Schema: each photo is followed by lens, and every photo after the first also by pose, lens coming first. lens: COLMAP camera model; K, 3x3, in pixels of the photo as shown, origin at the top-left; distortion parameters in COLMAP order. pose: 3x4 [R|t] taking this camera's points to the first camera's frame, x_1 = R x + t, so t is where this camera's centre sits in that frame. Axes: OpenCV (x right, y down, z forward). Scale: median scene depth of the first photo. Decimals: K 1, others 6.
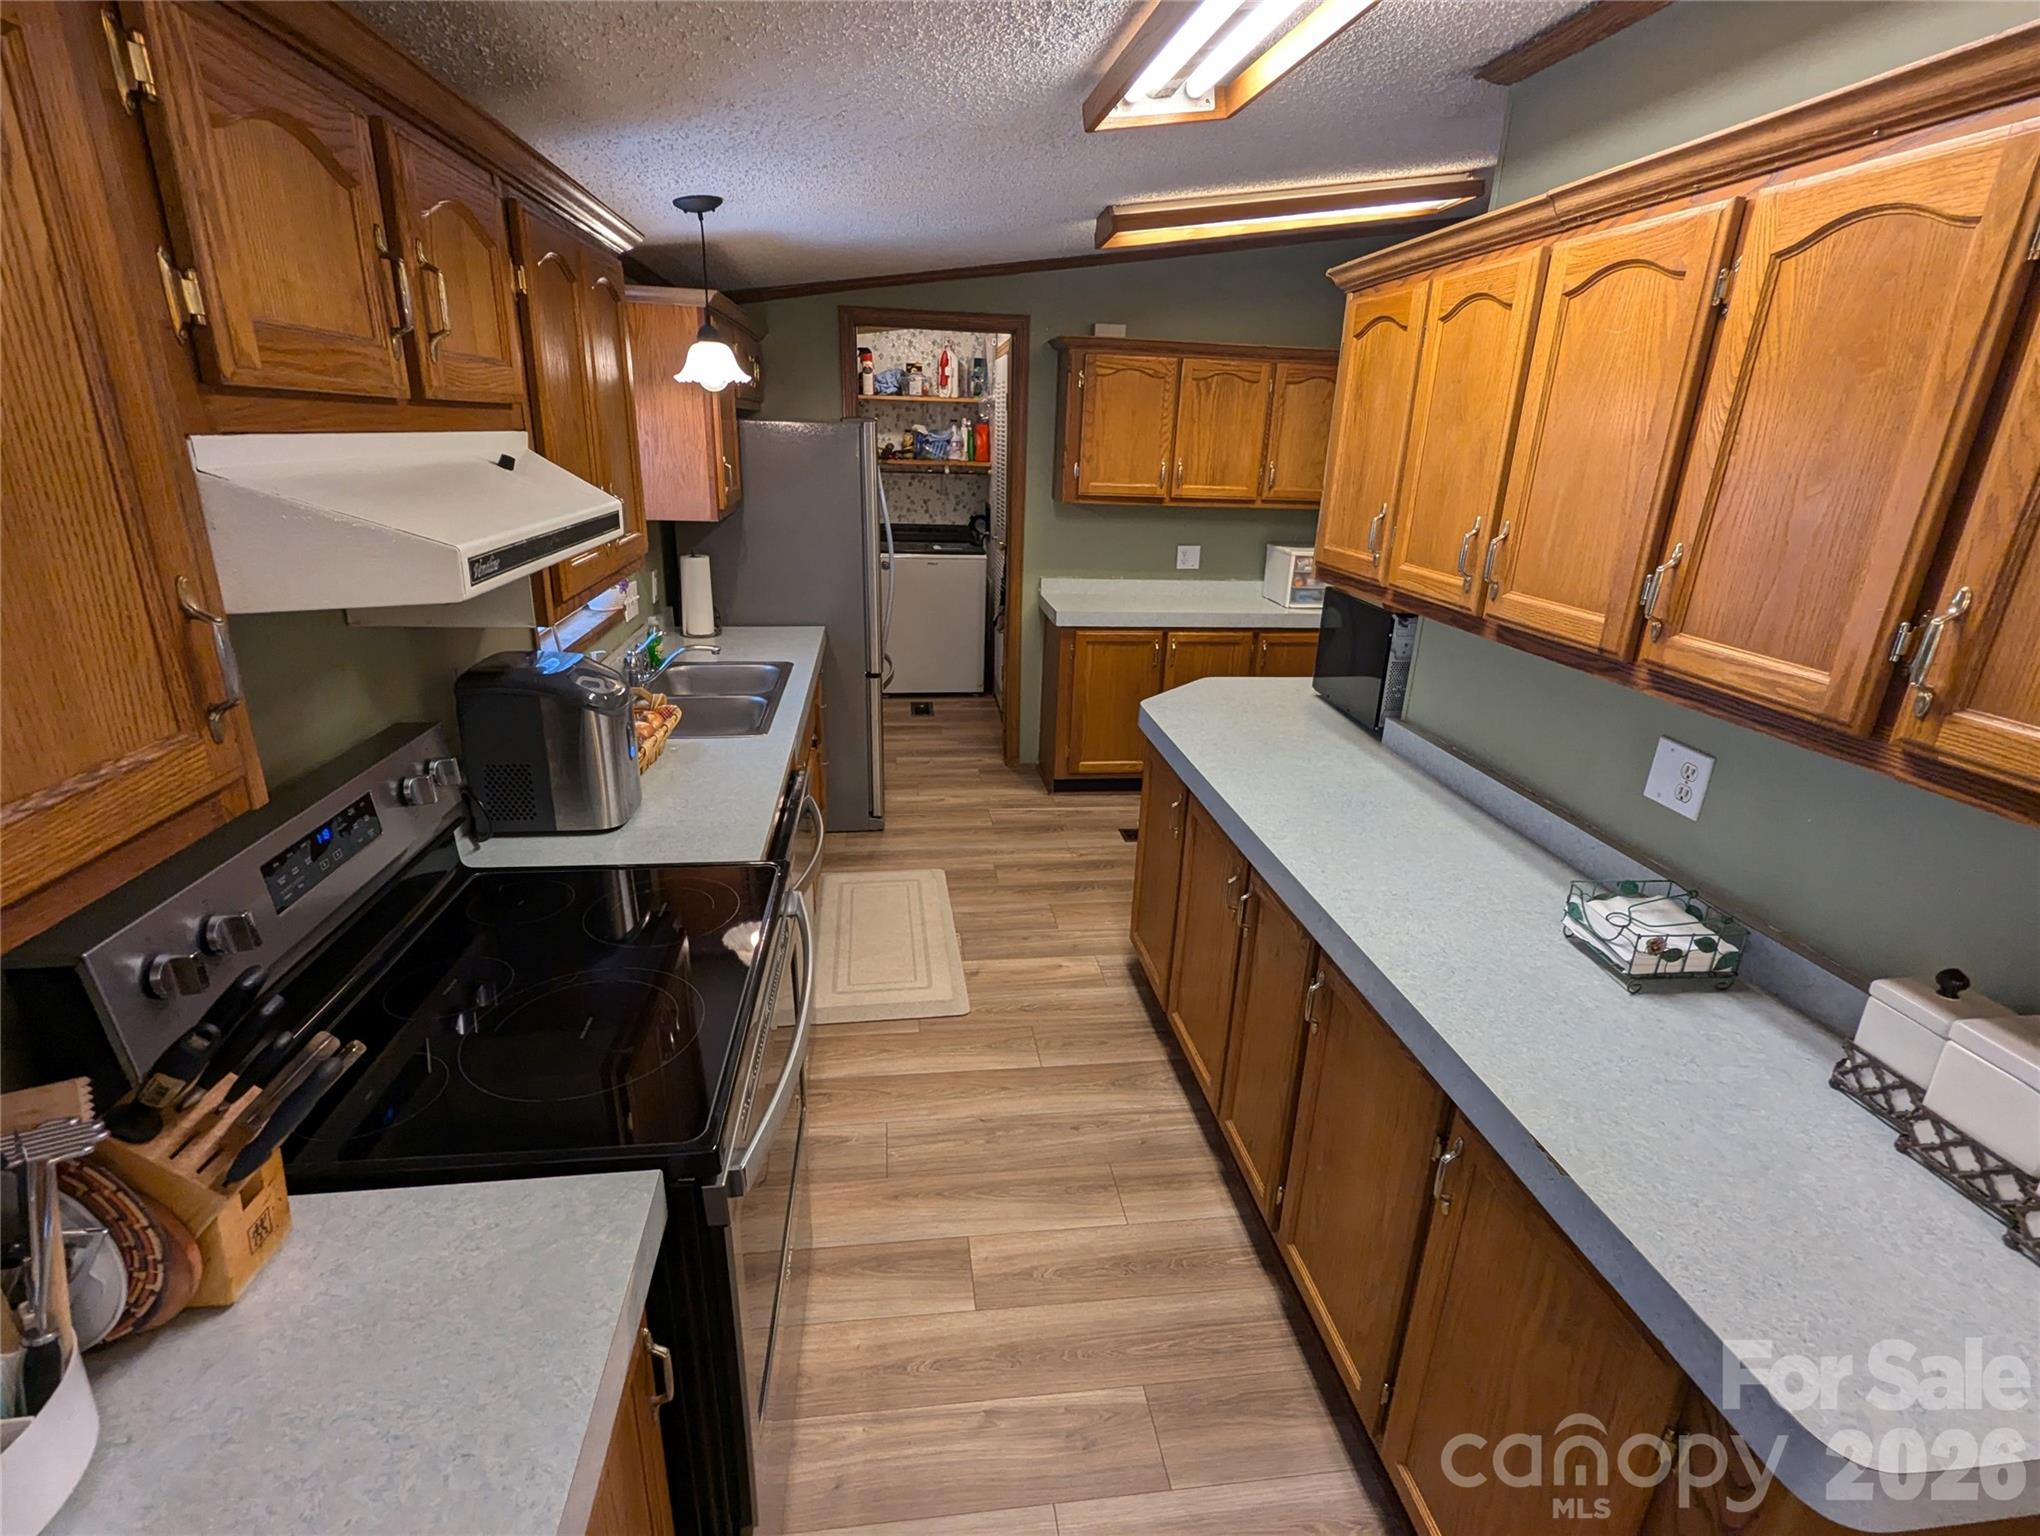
lens RADIAL K [[970.3, 0, 1018.0], [0, 970.3, 770.2], [0, 0, 1]] dist [-0.001906, 0.002782]
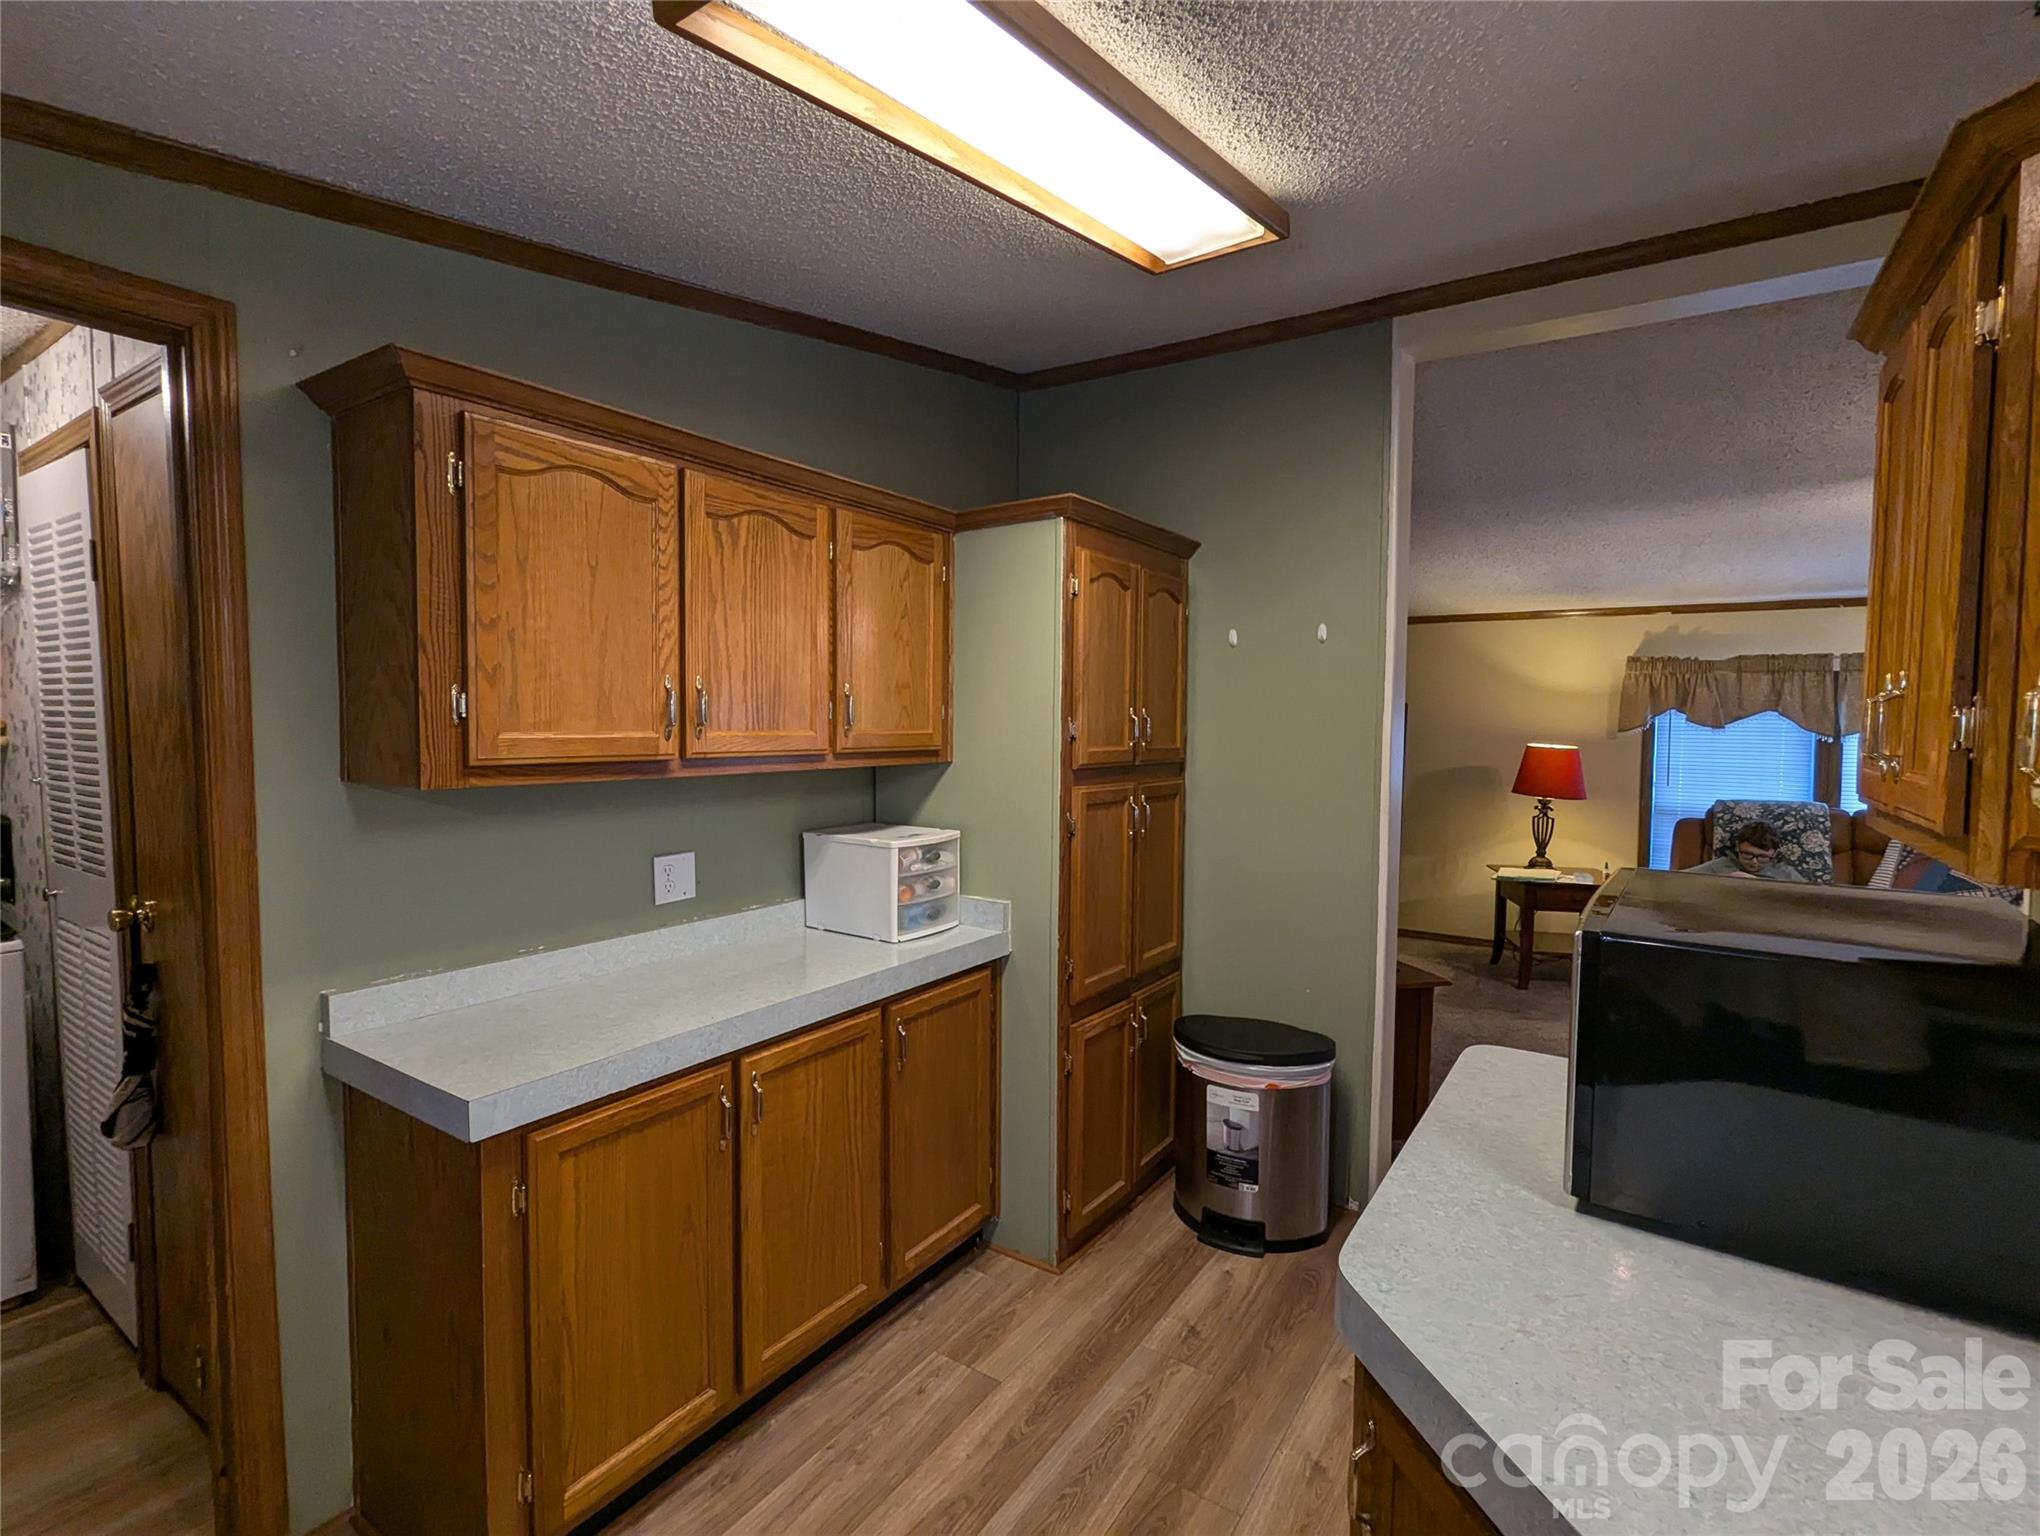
lens RADIAL K [[970.3, 0, 1017.1], [0, 970.3, 766.3], [0, 0, 1]] dist [-0.001906, 0.002782]
pose [[0.657697, -0.065530, 0.750427, -0.075697], [0.263545, 0.953267, -0.147737, -0.166181], [-0.705676, 0.294938, 0.644231, 0.586843]]
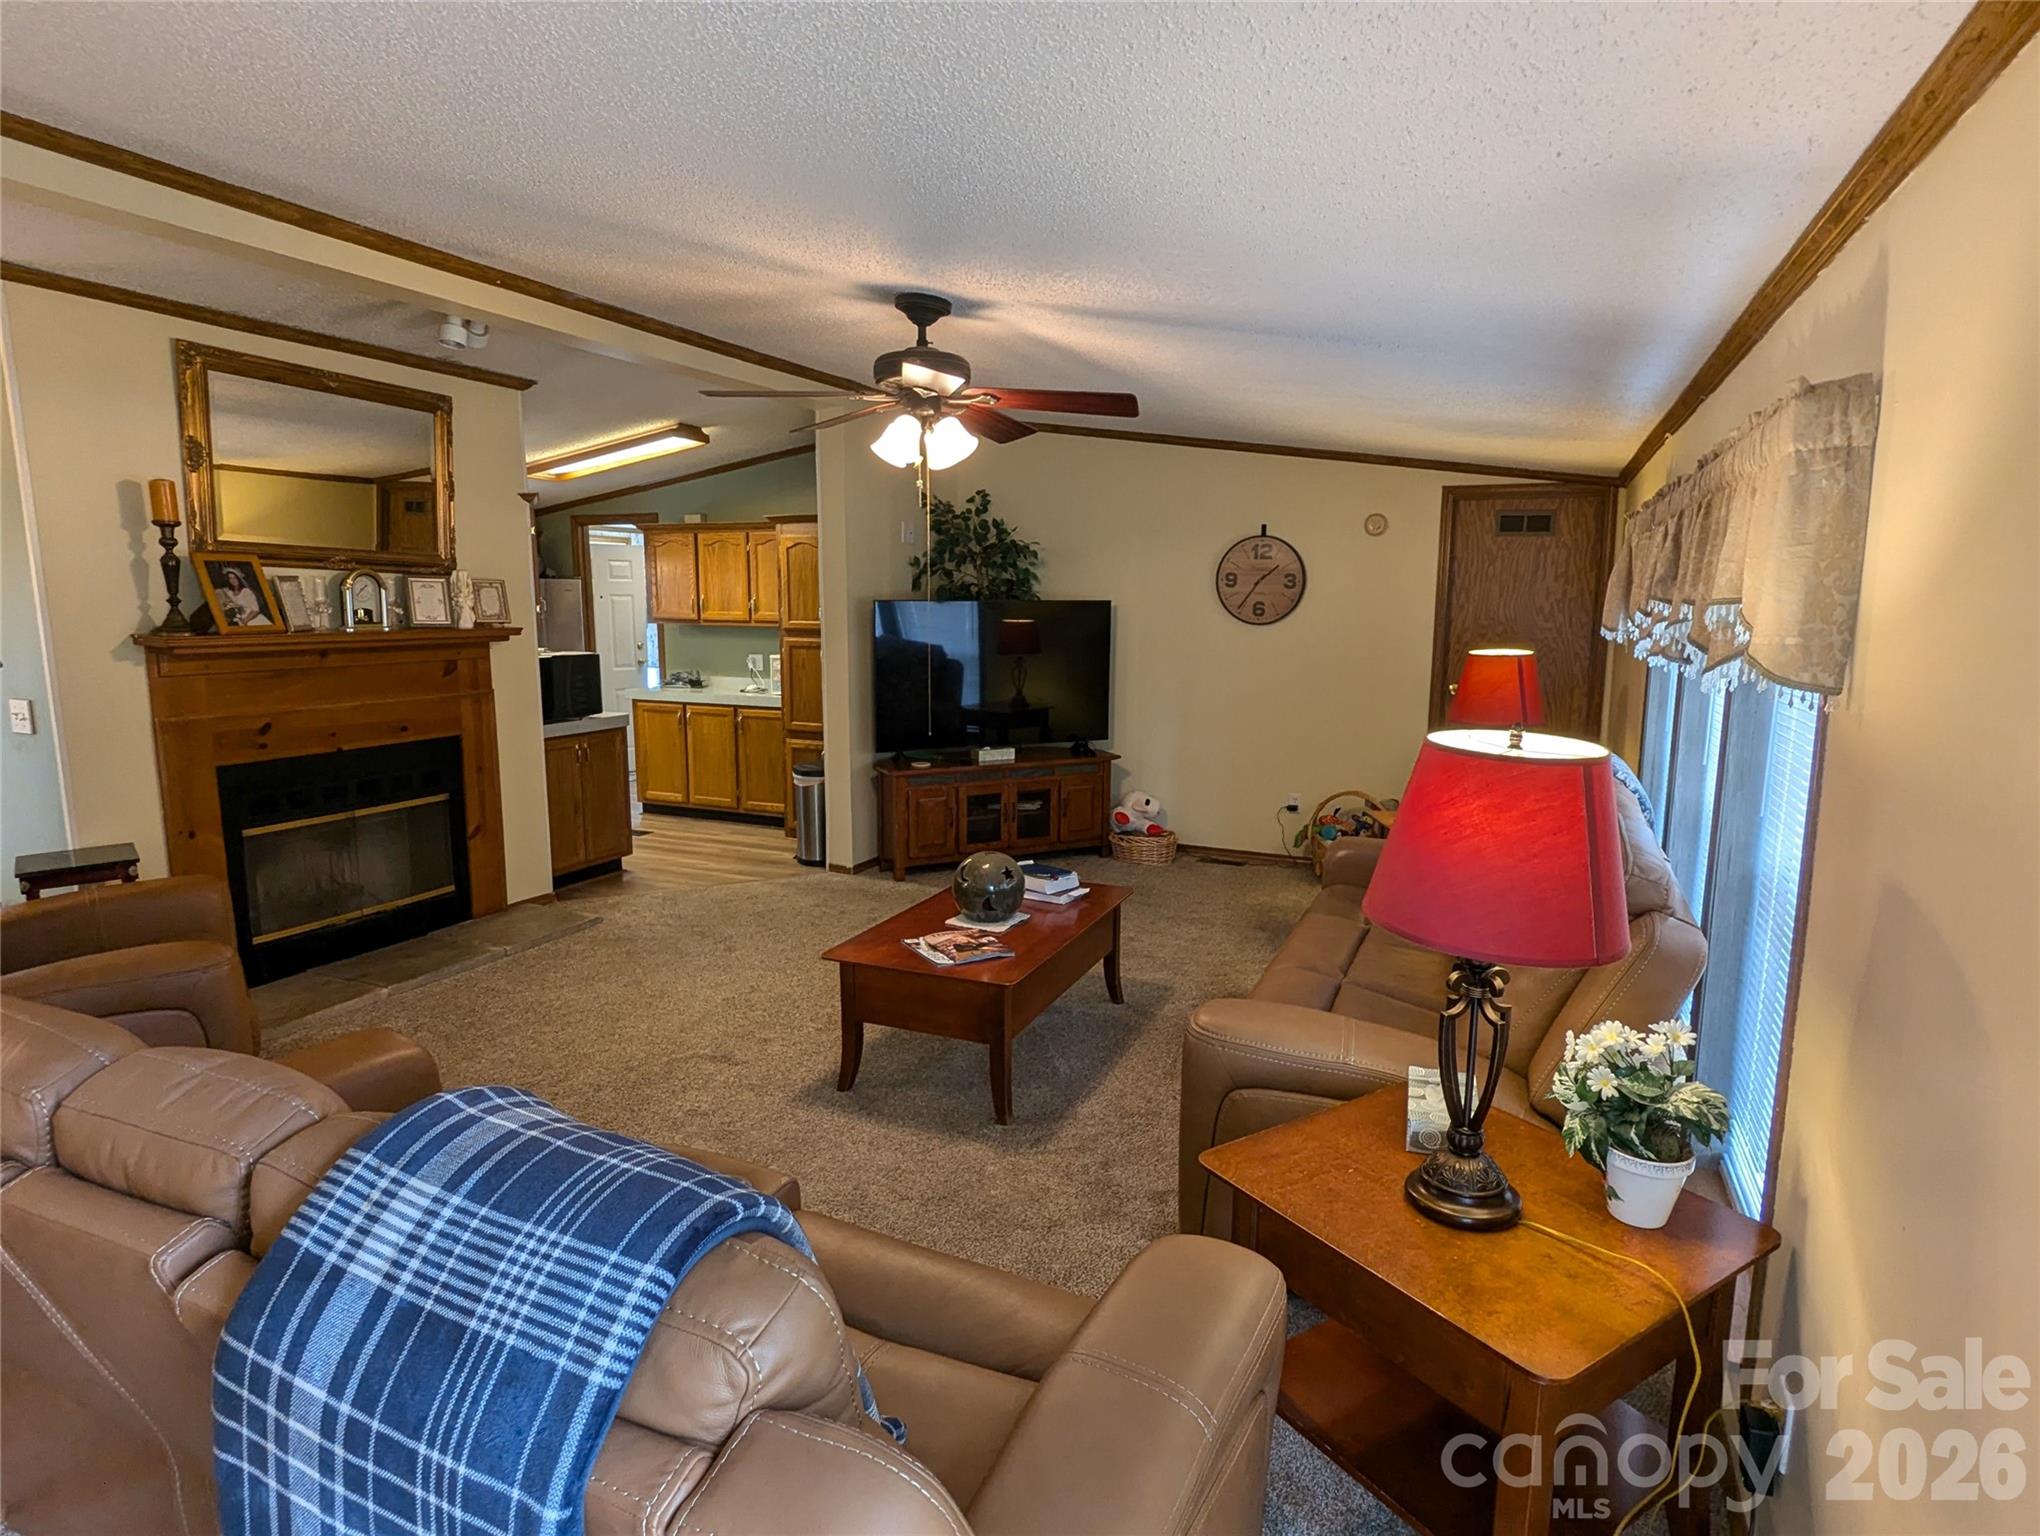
lens RADIAL K [[1118.5, 0, 1029.3], [0, 1118.5, 767.3], [0, 0, 1]] dist [0.003719, 0.000381]
pose [[0.854986, 0.050321, -0.516205, 1.468772], [-0.151756, 0.975996, -0.156210, 0.136365], [0.495953, 0.211894, 0.842099, -0.166062]]
